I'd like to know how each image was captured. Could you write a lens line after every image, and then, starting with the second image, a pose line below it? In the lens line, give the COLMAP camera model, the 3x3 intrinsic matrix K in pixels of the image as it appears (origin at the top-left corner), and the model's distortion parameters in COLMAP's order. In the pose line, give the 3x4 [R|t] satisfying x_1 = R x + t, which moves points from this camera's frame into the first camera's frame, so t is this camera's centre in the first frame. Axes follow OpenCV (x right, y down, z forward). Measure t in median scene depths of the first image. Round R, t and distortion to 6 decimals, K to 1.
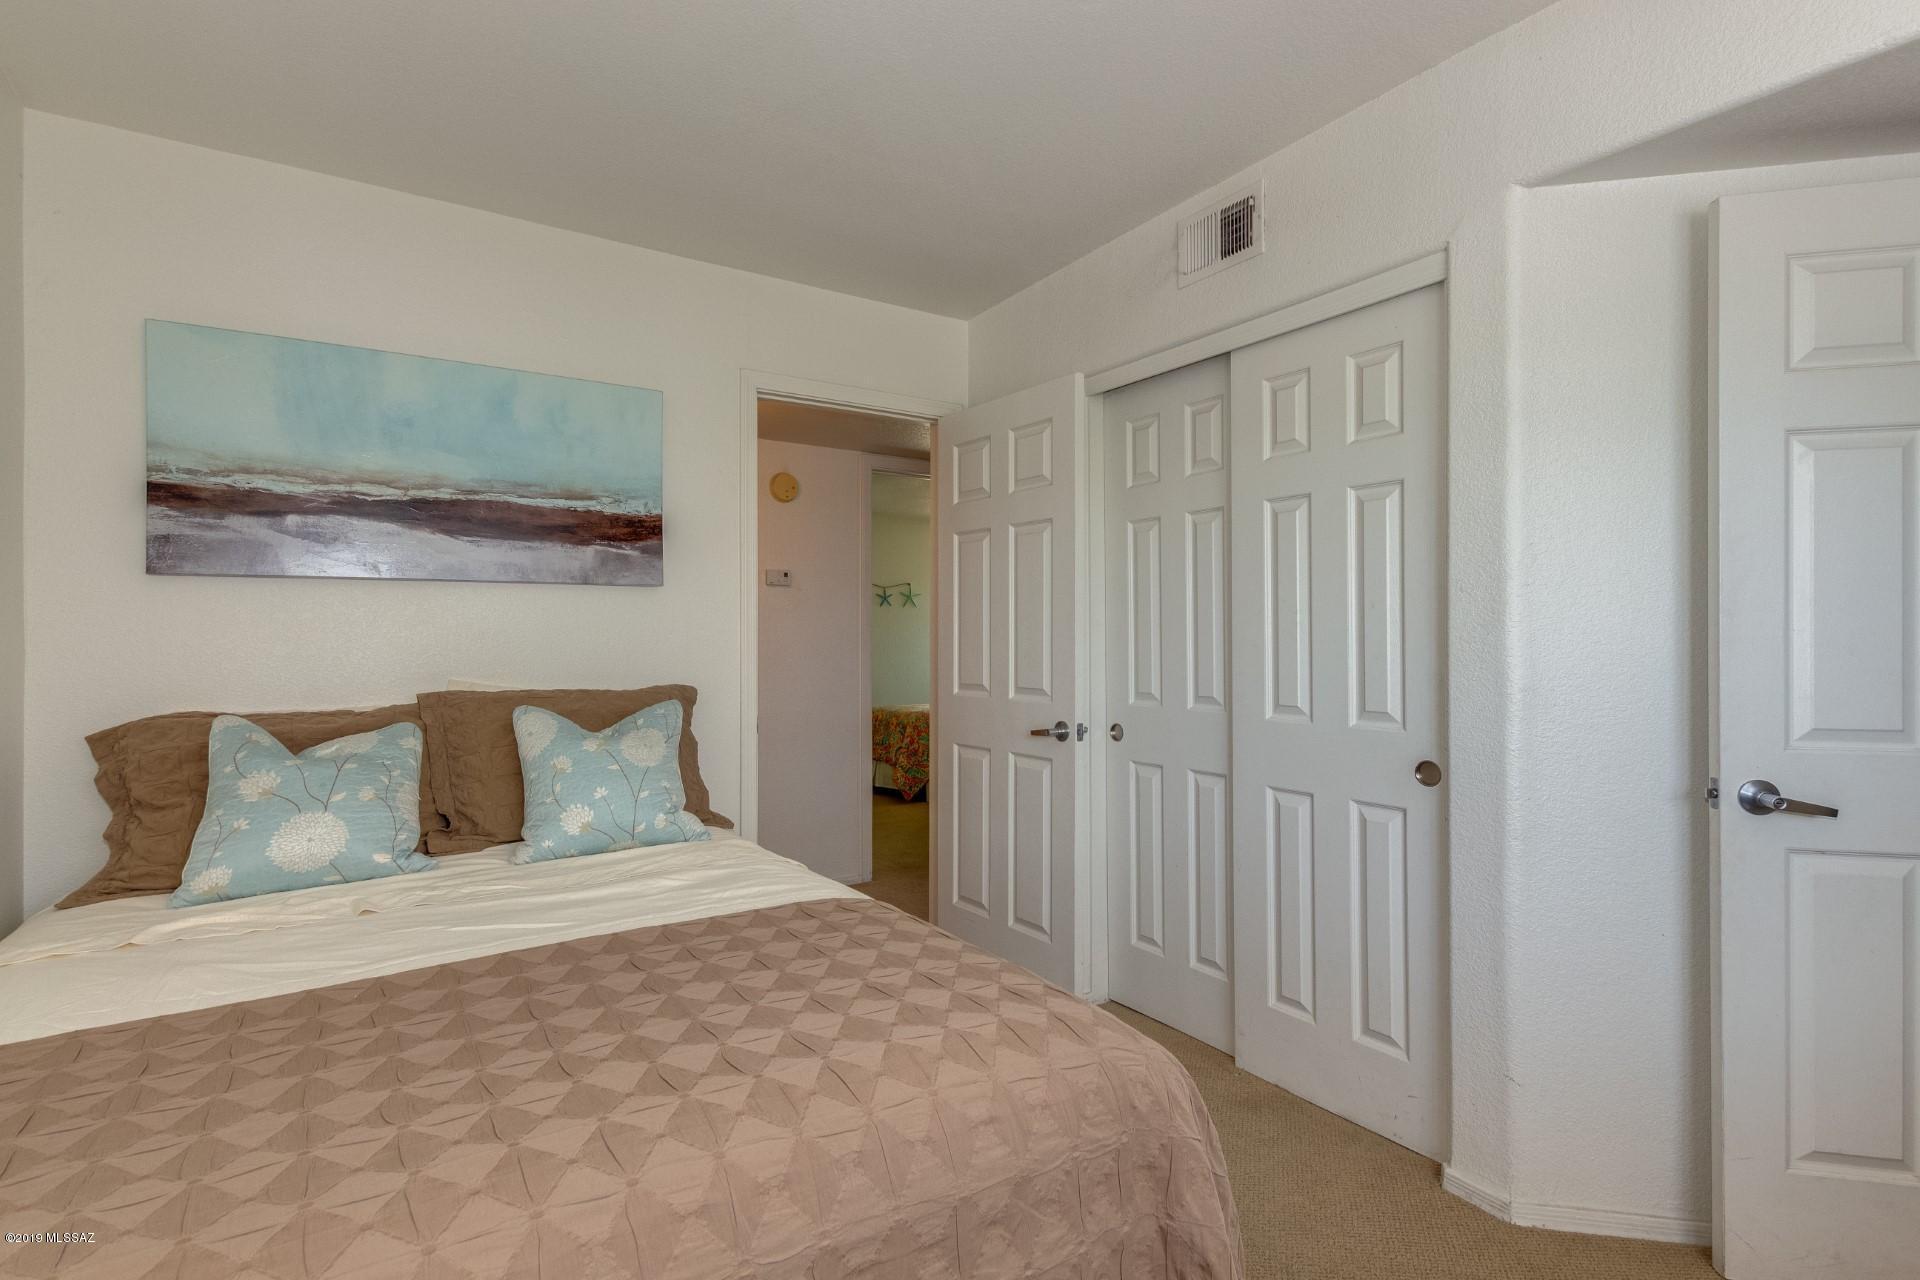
lens RADIAL K [[886.7, 0, 948.2], [0, 886.7, 652.3], [0, 0, 1]] dist [0.001334, 0.000047]
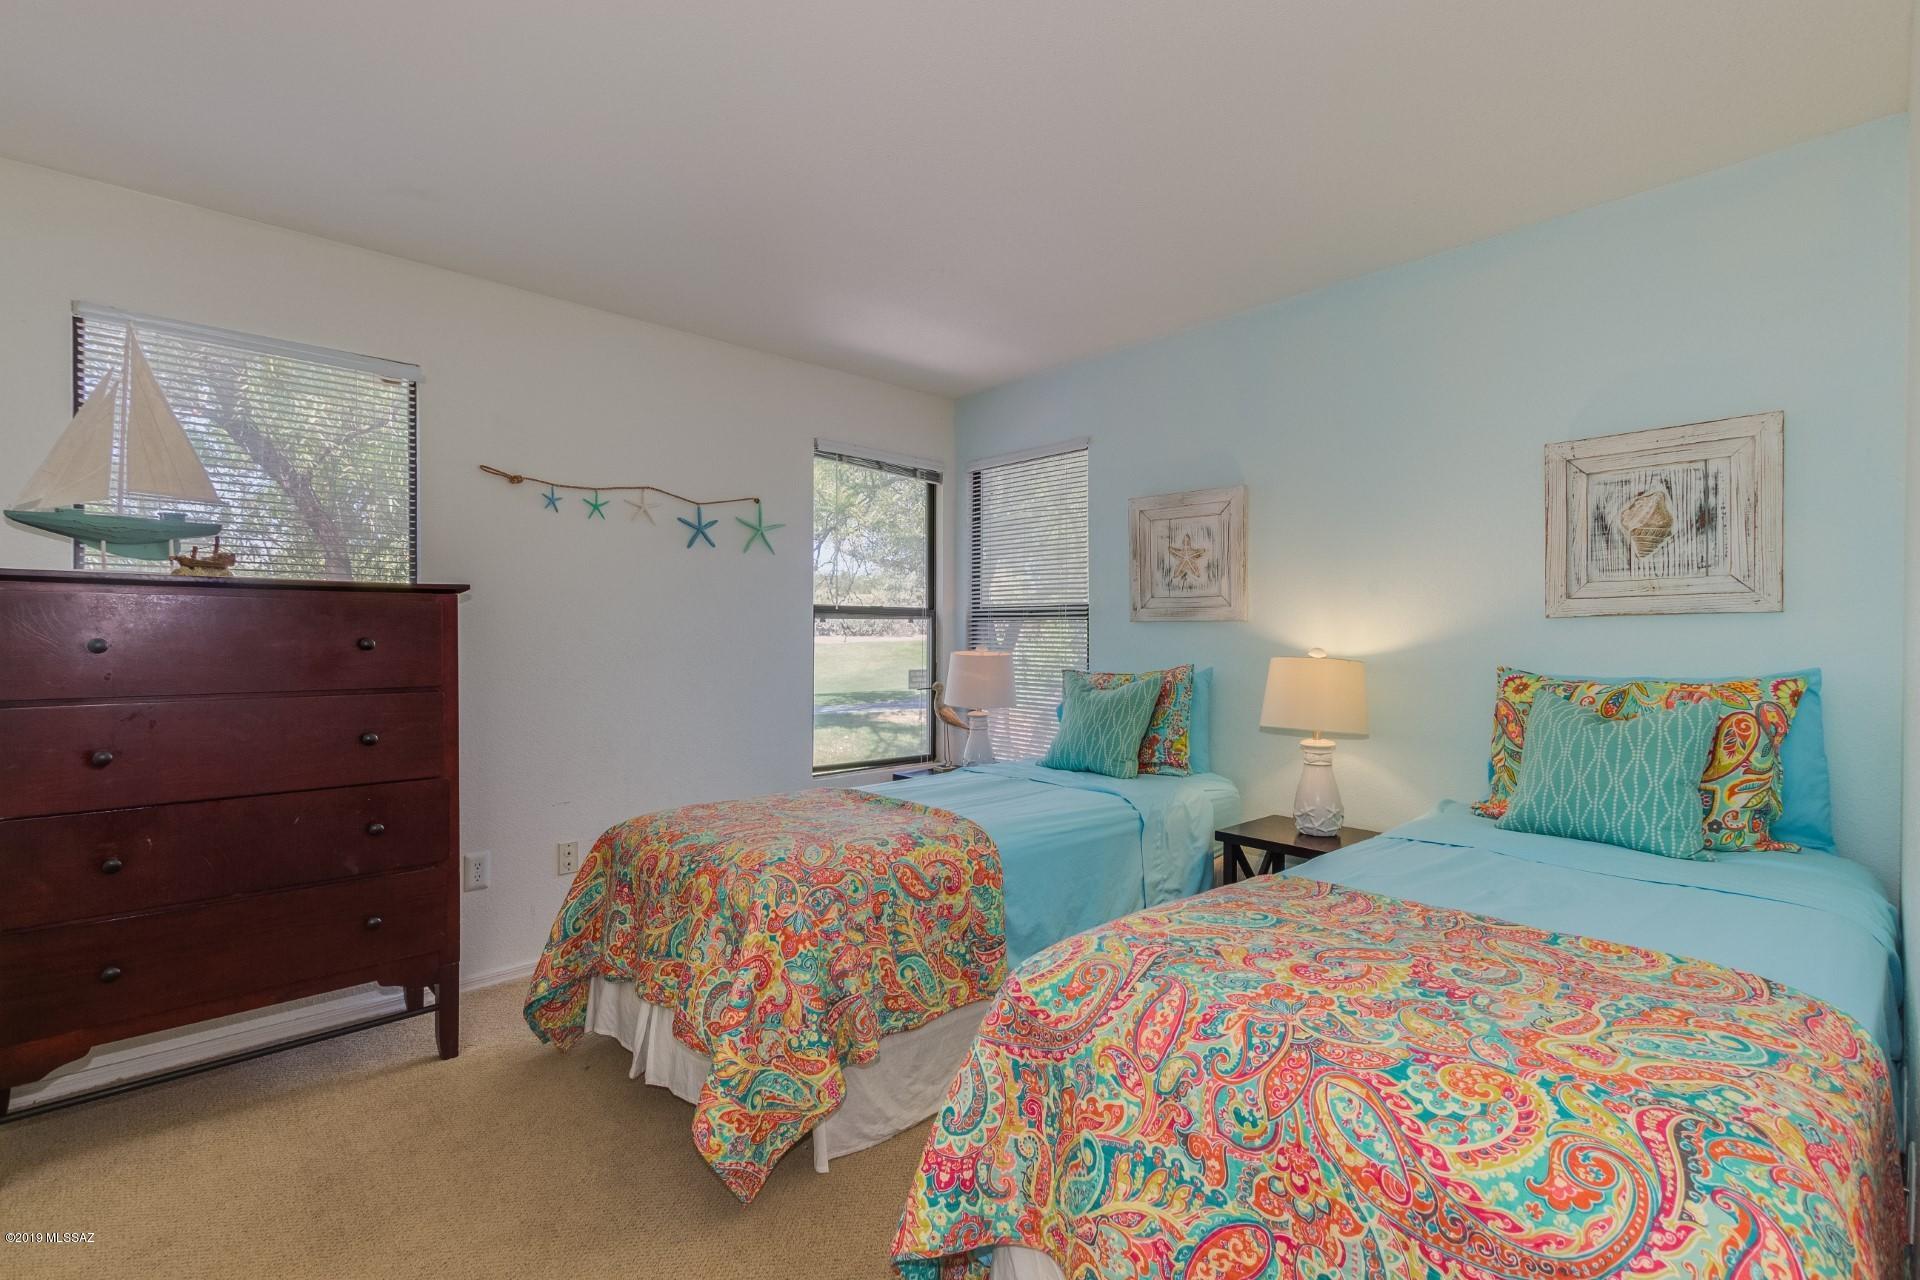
lens RADIAL K [[886.7, 0, 962.8], [0, 886.7, 643.2], [0, 0, 1]] dist [0.001334, 0.000047]
pose [[0.983918, 0.005438, 0.178540, -0.029228], [-0.005484, 0.999985, -0.000237, -0.008839], [-0.178539, -0.000746, 0.983933, 0.700116]]
